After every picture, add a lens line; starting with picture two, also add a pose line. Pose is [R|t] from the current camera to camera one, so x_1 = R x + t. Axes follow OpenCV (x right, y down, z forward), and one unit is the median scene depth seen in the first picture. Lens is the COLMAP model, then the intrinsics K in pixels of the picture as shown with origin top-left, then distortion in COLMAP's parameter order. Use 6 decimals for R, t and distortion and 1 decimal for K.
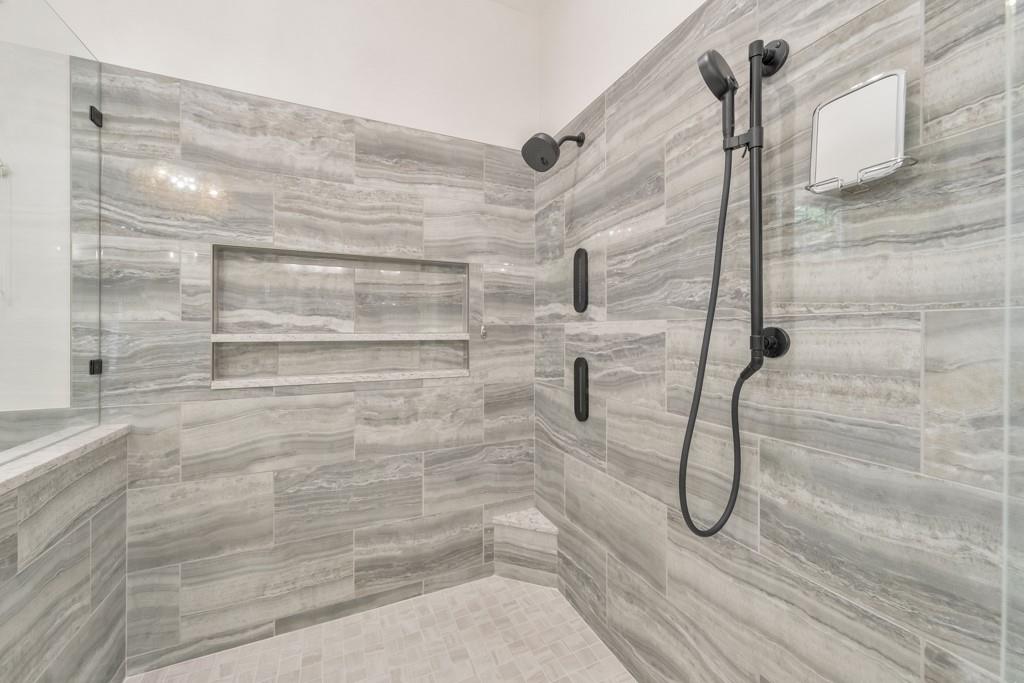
lens RADIAL K [[392.1, 0, 512.5], [0, 392.1, 333.4], [0, 0, 1]] dist [-0.000789, 0.000025]
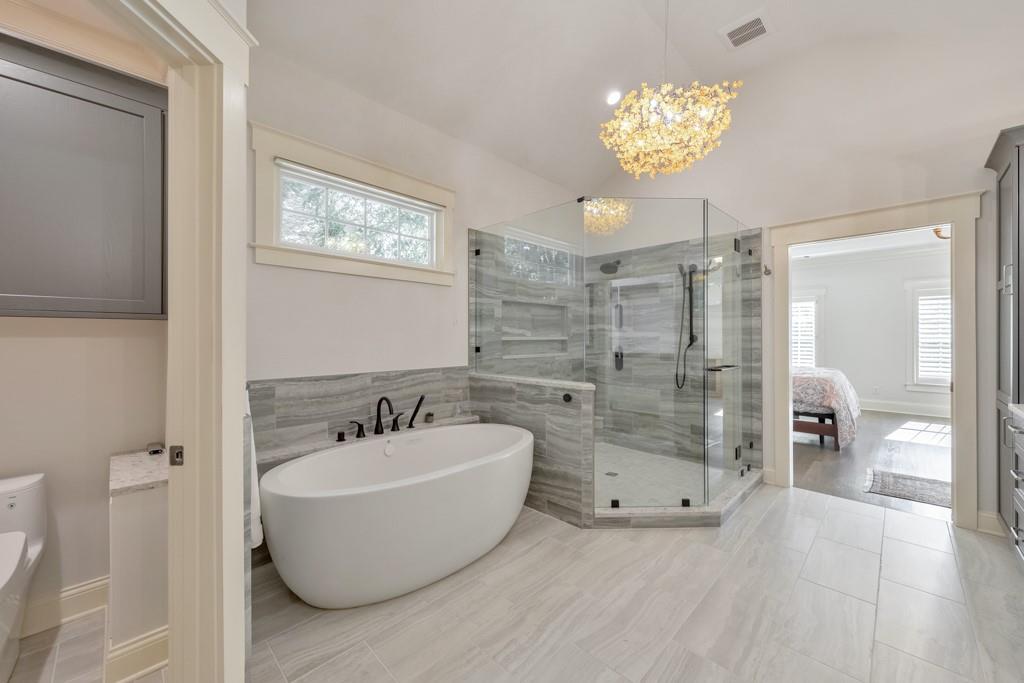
lens RADIAL K [[392.1, 0, 509.3], [0, 392.1, 338.1], [0, 0, 1]] dist [-0.000789, 0.000025]
pose [[0.938103, -0.001645, 0.346352, -1.579230], [0.002349, 0.999996, -0.001612, 0.013188], [-0.346348, 0.002325, 0.938103, -1.336008]]
